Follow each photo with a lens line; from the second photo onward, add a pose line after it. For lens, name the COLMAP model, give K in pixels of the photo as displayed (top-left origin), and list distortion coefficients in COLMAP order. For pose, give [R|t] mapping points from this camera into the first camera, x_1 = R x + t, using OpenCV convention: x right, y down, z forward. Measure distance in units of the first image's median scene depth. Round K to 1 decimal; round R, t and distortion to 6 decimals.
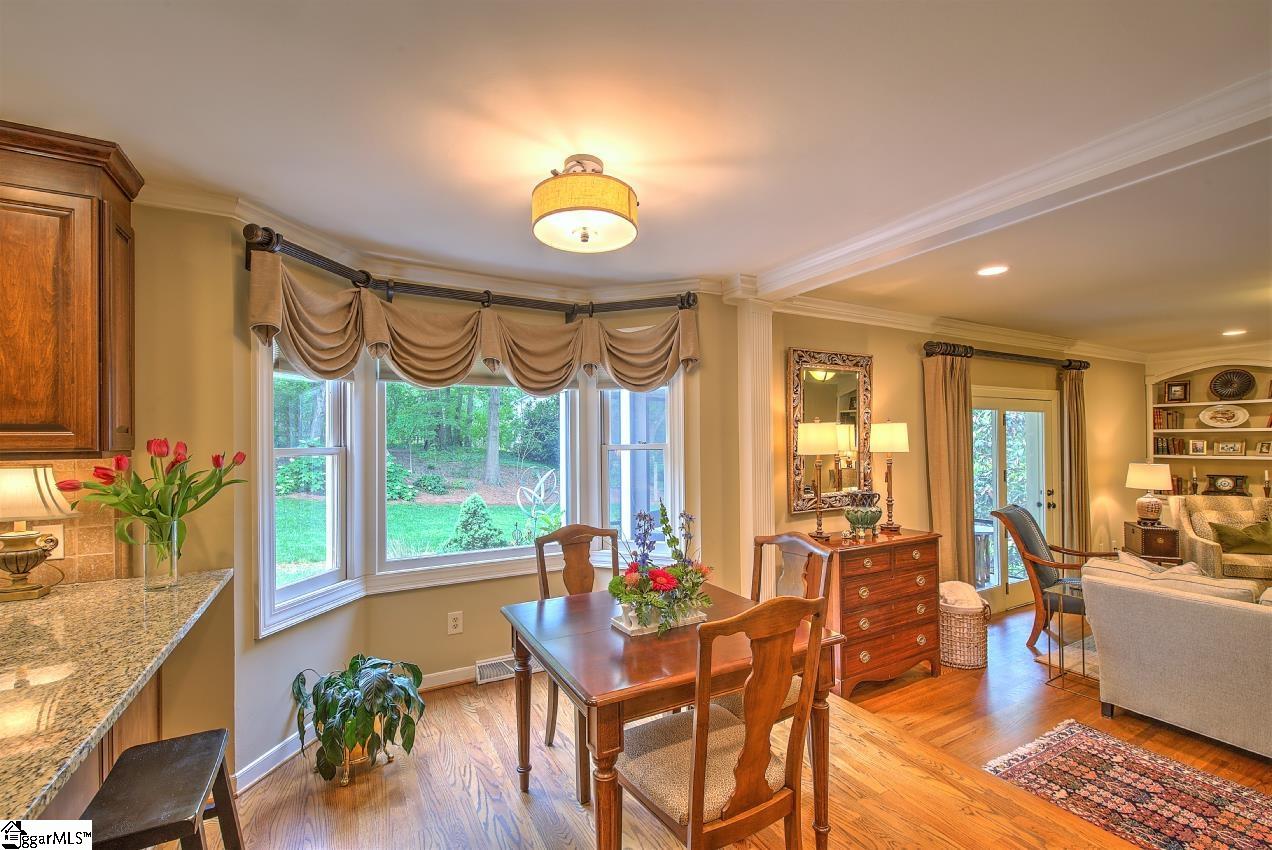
lens RADIAL K [[544.7, 0, 642.4], [0, 544.7, 437.0], [0, 0, 1]] dist [0.003869, -0.000151]
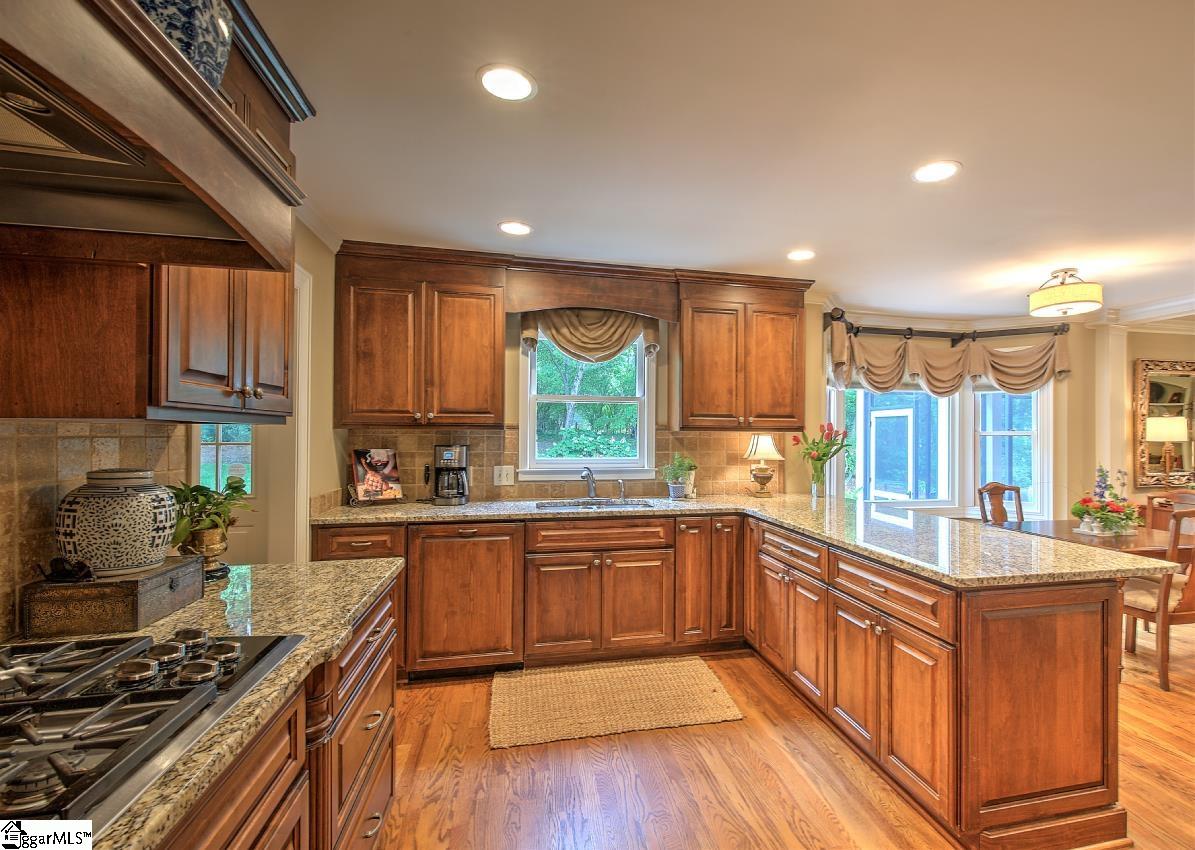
lens RADIAL K [[547.6, 0, 653.5], [0, 547.6, 430.1], [0, 0, 1]] dist [-0.001561, -0.000407]
pose [[0.959881, 0.014619, -0.280025, -0.533334], [-0.013793, 0.999893, 0.004922, 0.017011], [0.280067, -0.000862, 0.959980, -0.649783]]
